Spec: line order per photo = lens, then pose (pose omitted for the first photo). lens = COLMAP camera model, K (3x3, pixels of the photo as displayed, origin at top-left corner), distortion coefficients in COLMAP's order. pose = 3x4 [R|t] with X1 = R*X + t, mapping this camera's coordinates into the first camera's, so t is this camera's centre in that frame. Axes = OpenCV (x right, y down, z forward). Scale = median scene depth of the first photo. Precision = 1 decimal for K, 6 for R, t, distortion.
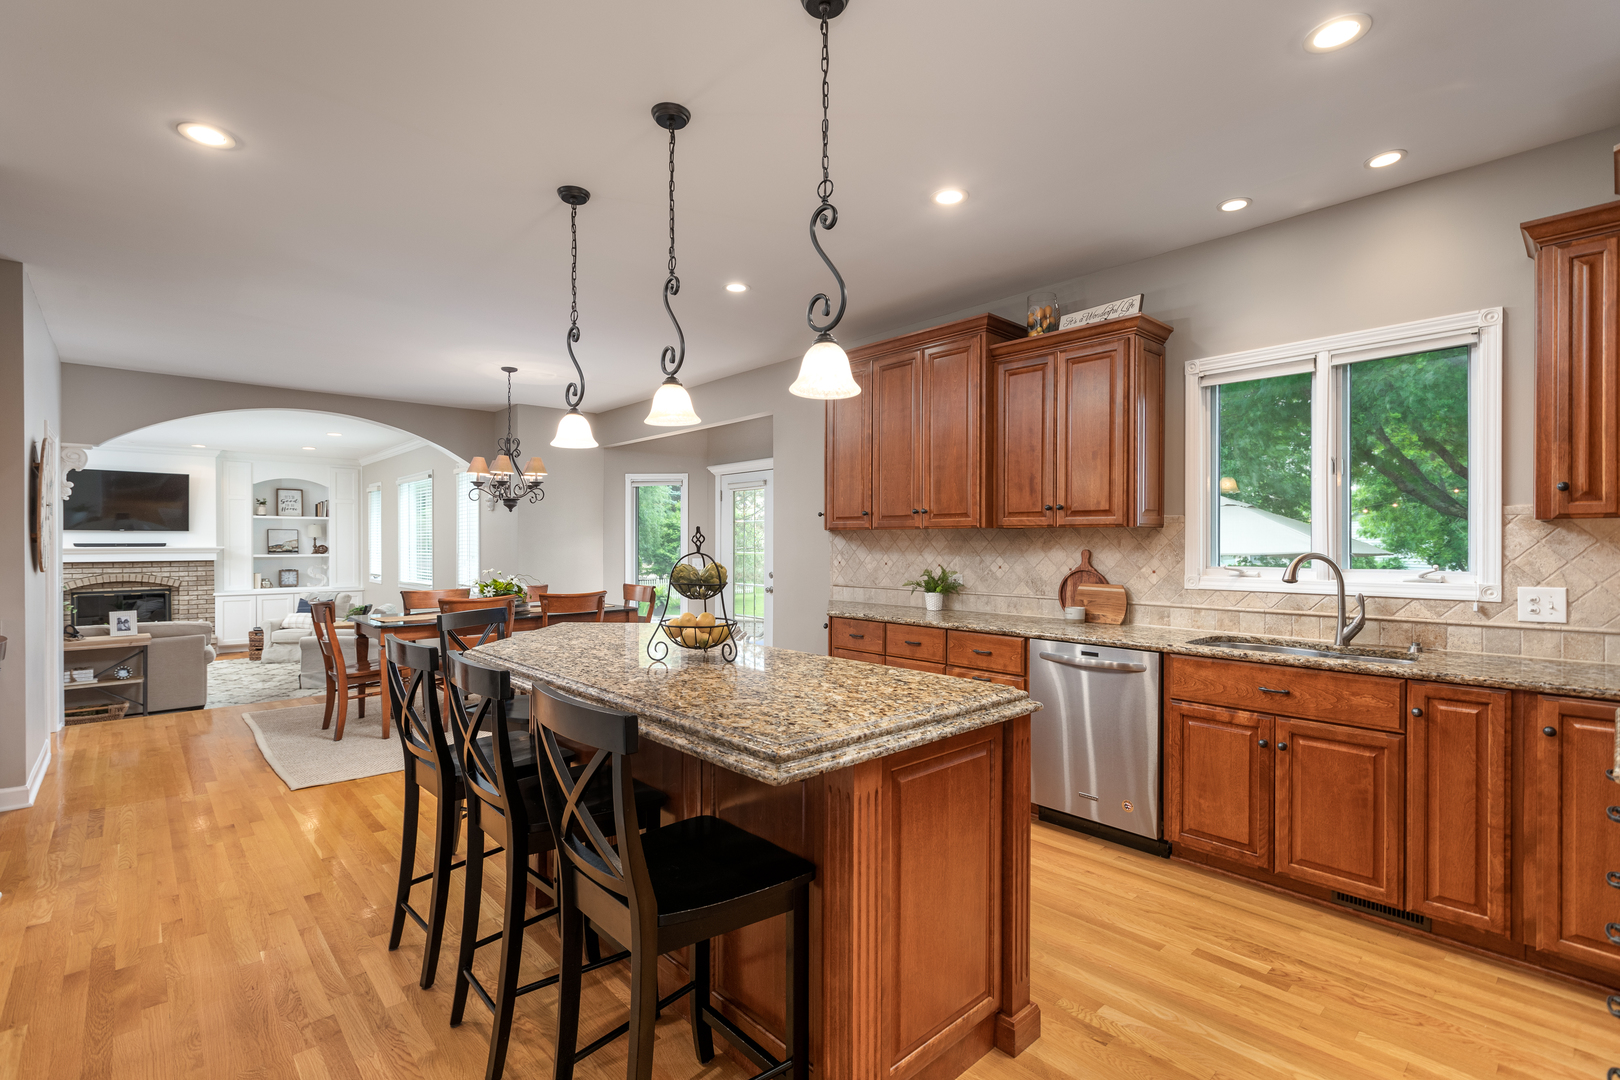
lens RADIAL K [[733.6, 0, 802.4], [0, 733.6, 545.7], [0, 0, 1]] dist [-0.002597, 0.000322]
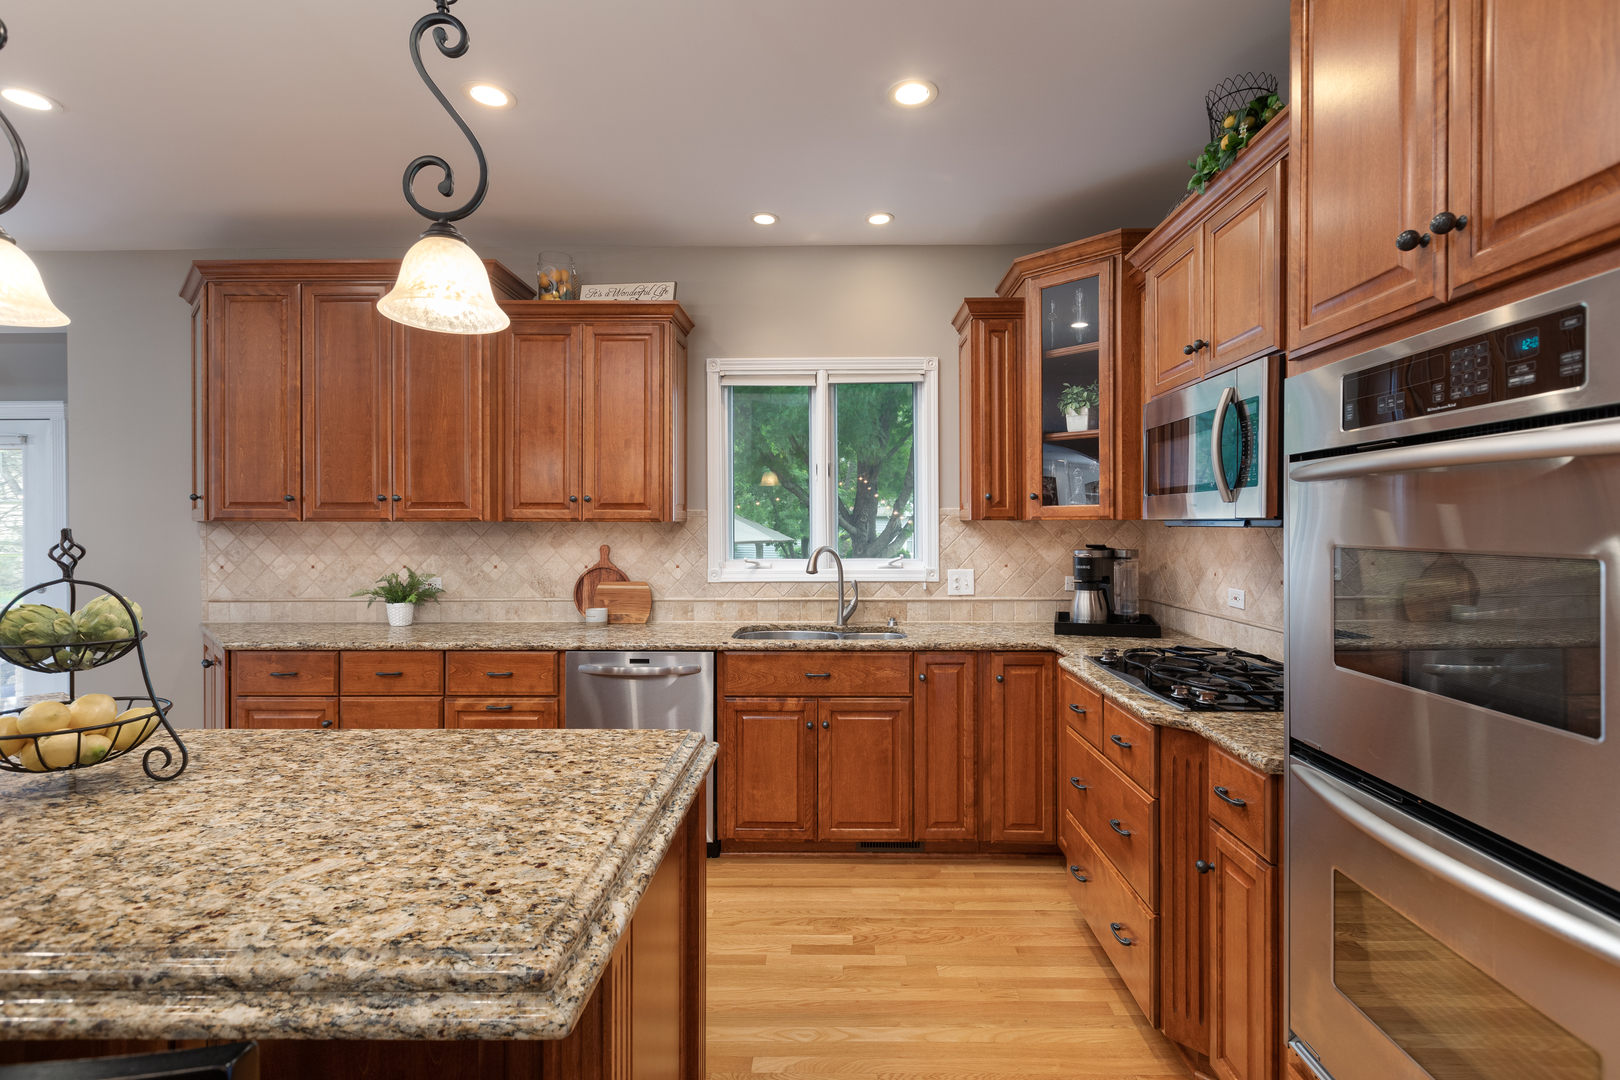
lens RADIAL K [[733.6, 0, 819.2], [0, 733.6, 528.7], [0, 0, 1]] dist [-0.002597, 0.000322]
pose [[0.676559, -0.006549, 0.736359, -0.095480], [0.006541, 0.999974, 0.002884, -0.013981], [-0.736359, 0.002865, 0.676585, 0.157824]]
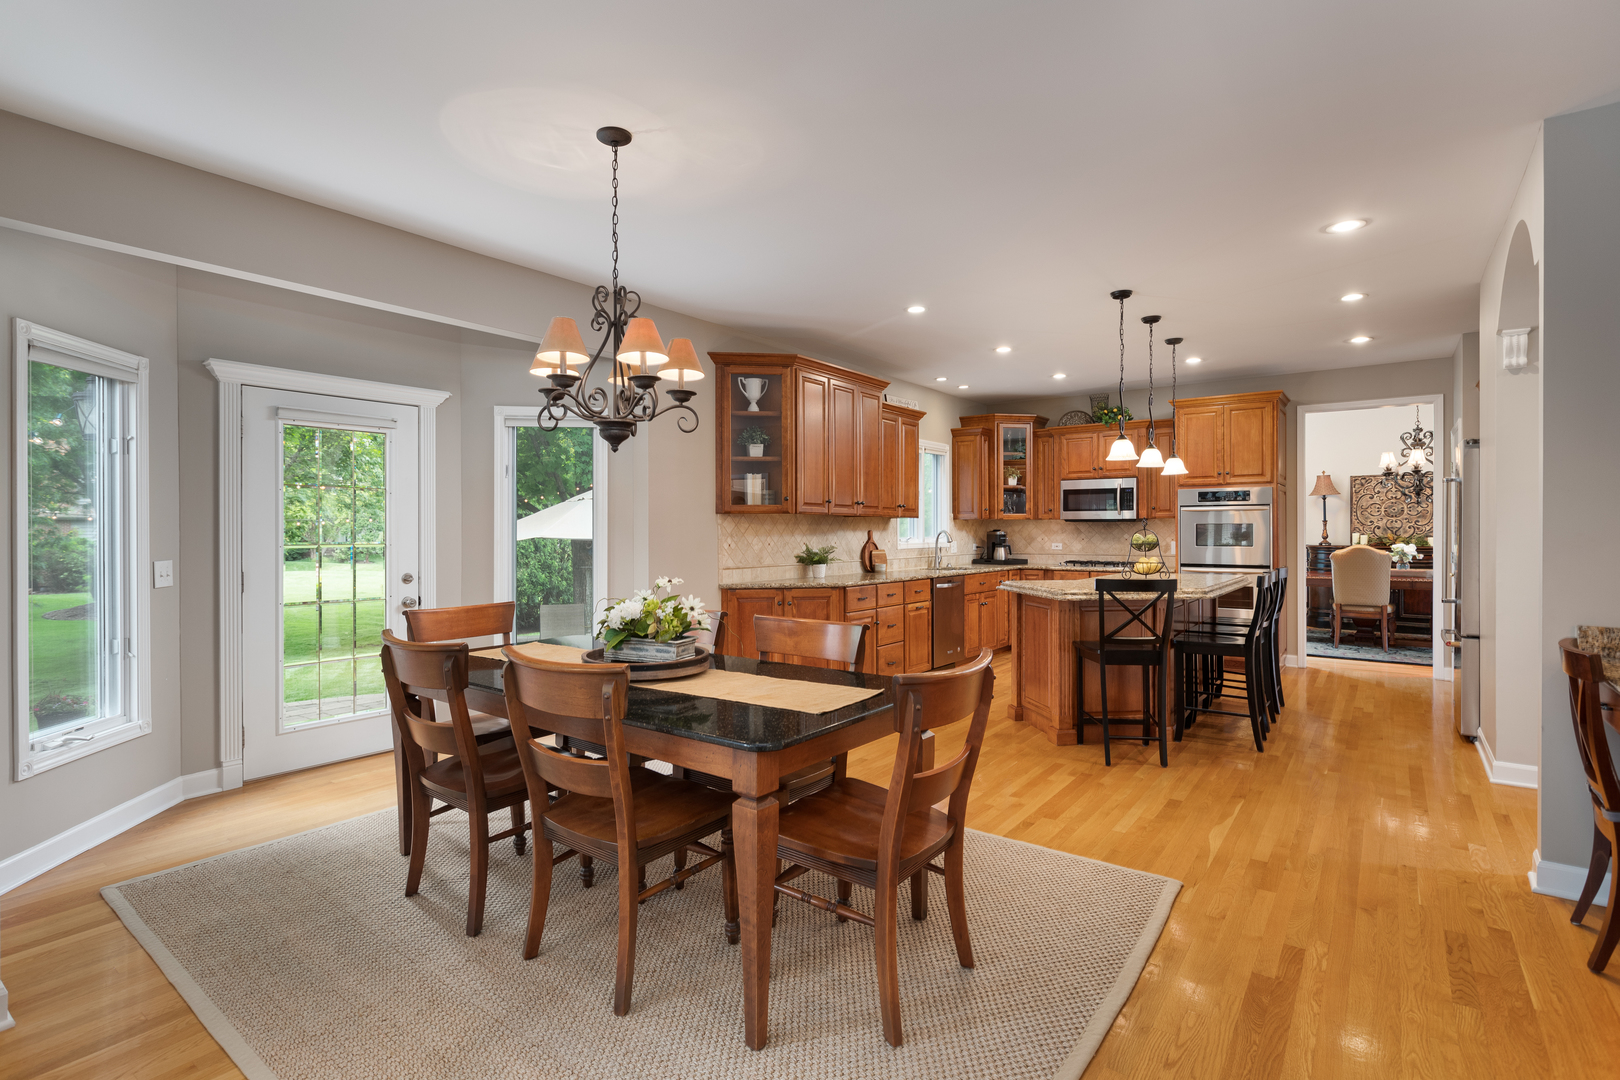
lens RADIAL K [[802.7, 0, 788.0], [0, 802.7, 522.6], [0, 0, 1]] dist [0.002265, 0.002809]
pose [[-0.184186, 0.009666, 0.982844, -1.246611], [0.006398, 0.999942, -0.008635, 0.002270], [-0.982871, 0.004698, -0.184237, 1.356882]]
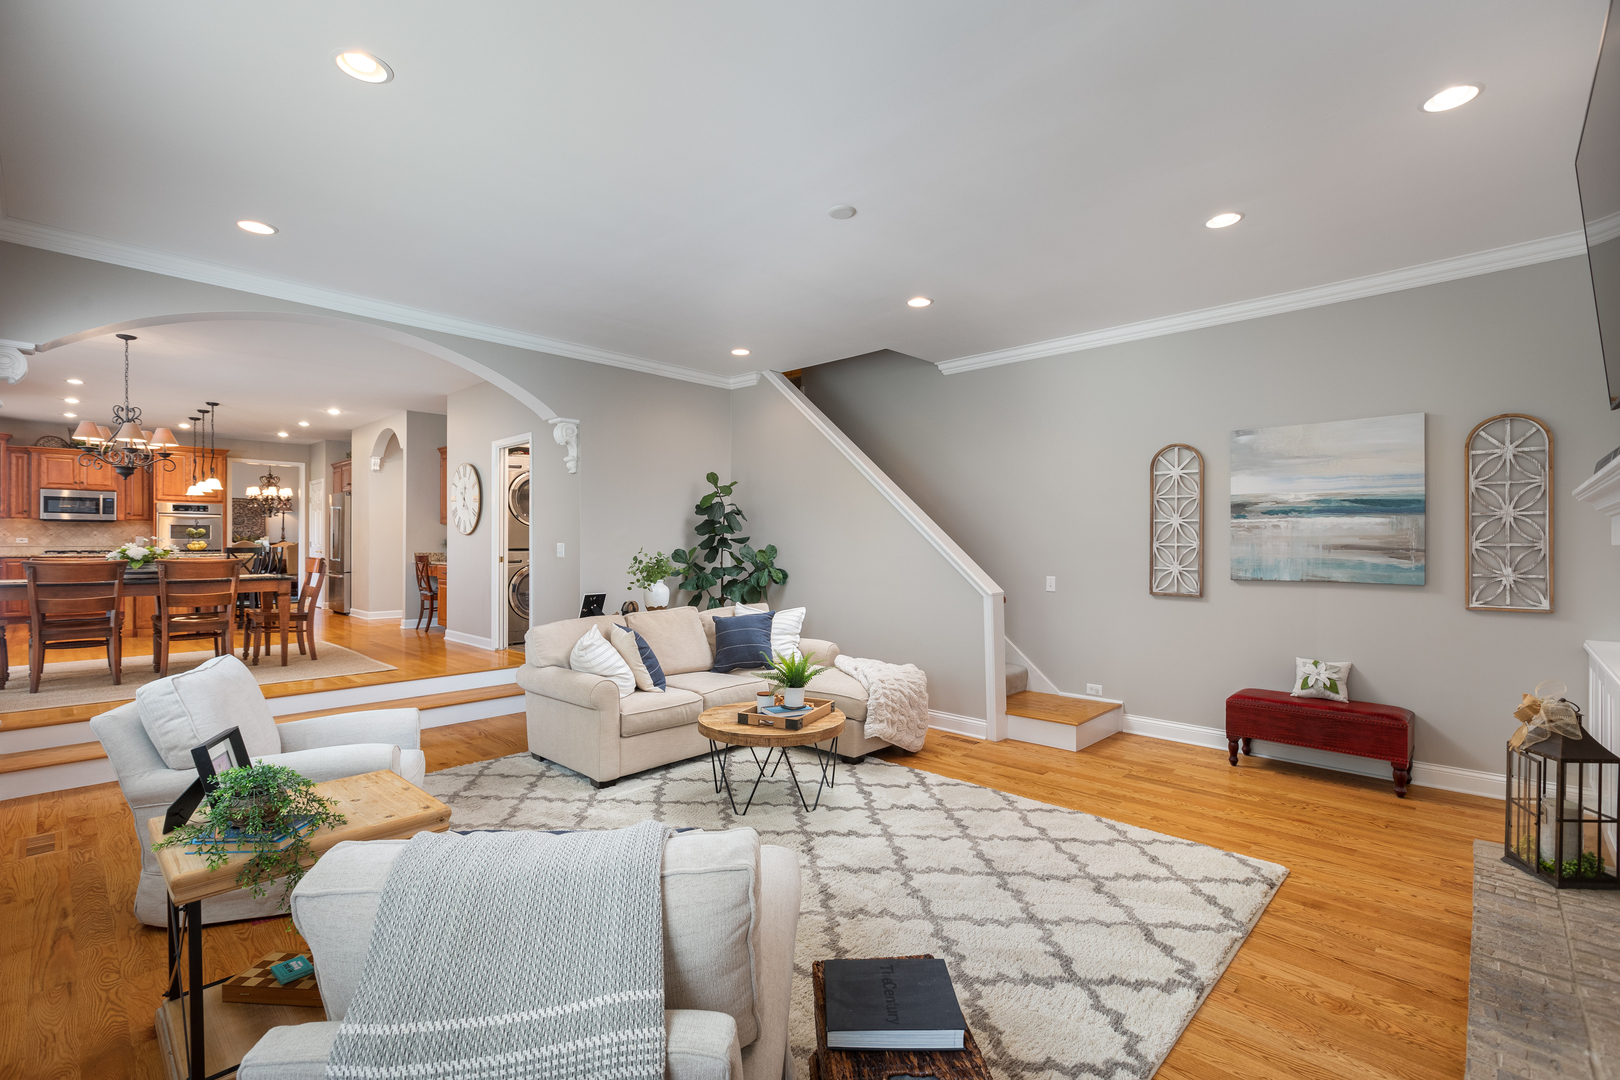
lens RADIAL K [[733.6, 0, 809.3], [0, 733.6, 545.5], [0, 0, 1]] dist [-0.002597, 0.000322]
pose [[-0.997591, 0.000652, -0.069364, -1.723101], [0.000121, 0.999971, 0.007669, 0.048733], [0.069367, 0.007642, -0.997562, 2.809277]]
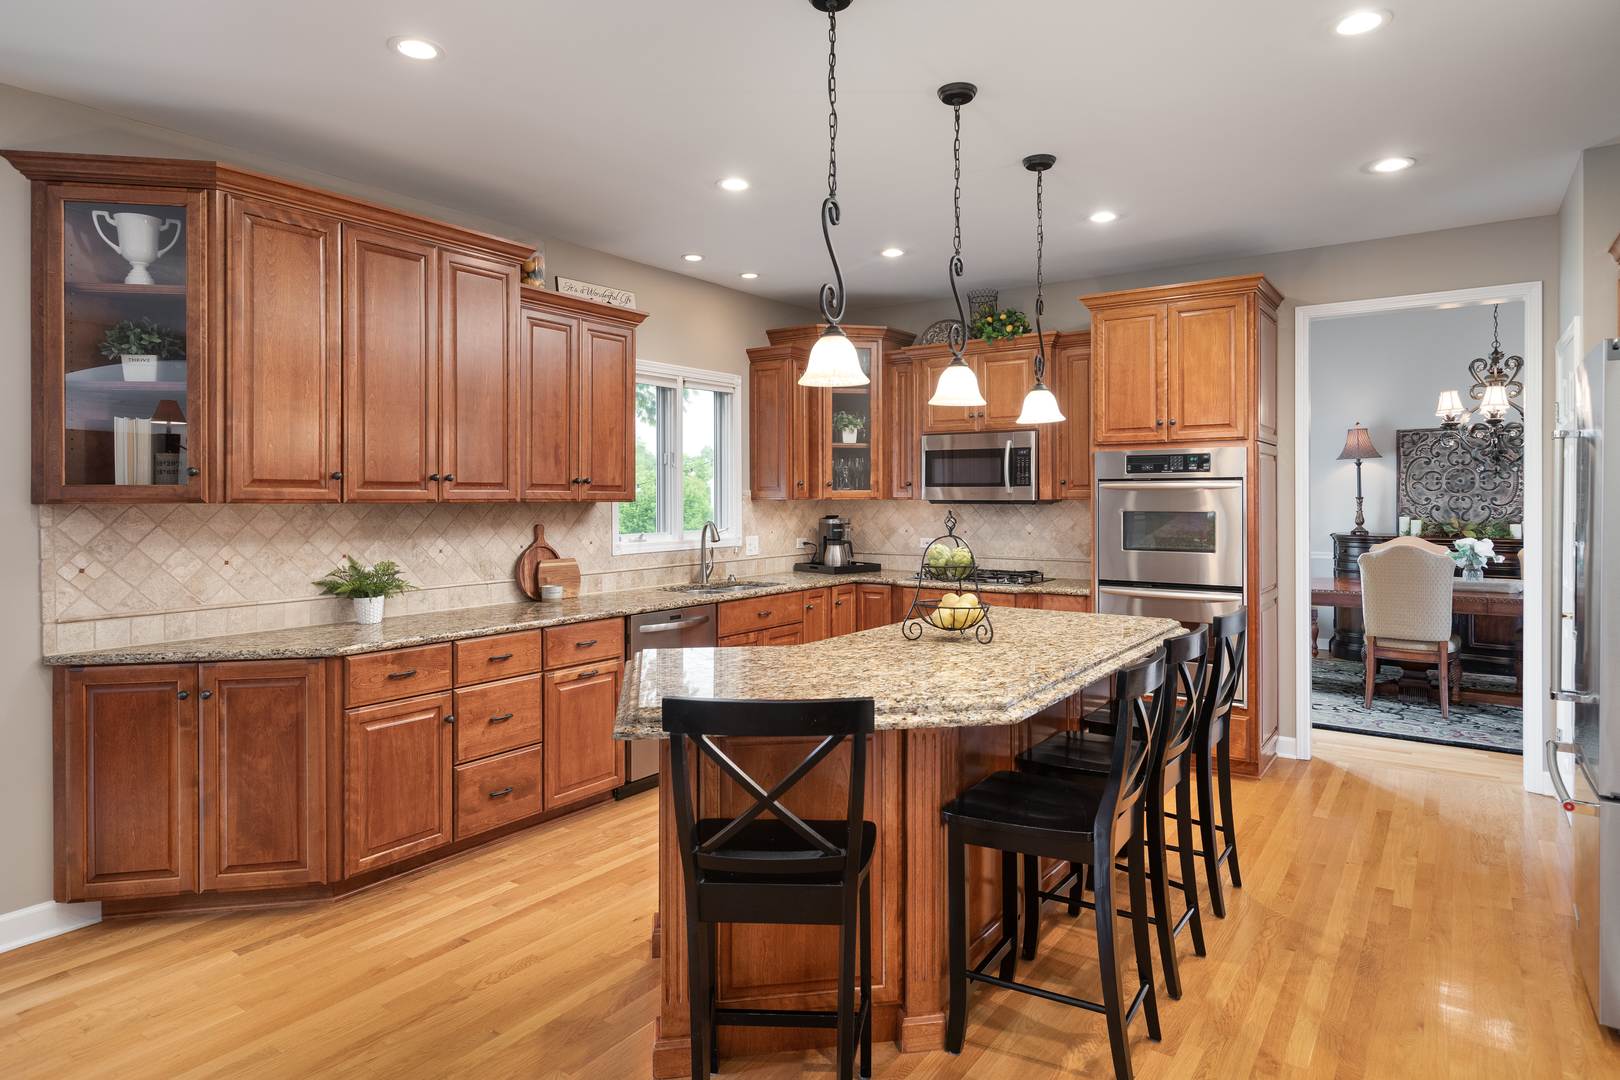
lens RADIAL K [[948.1, 0, 811.8], [0, 948.1, 488.4], [0, 0, 1]] dist [0.001263, 0.009261]
pose [[-0.226620, 0.007813, 0.973952, -0.776254], [0.007209, 0.999954, -0.006344, -0.027045], [-0.973957, 0.005584, -0.226666, 0.829161]]
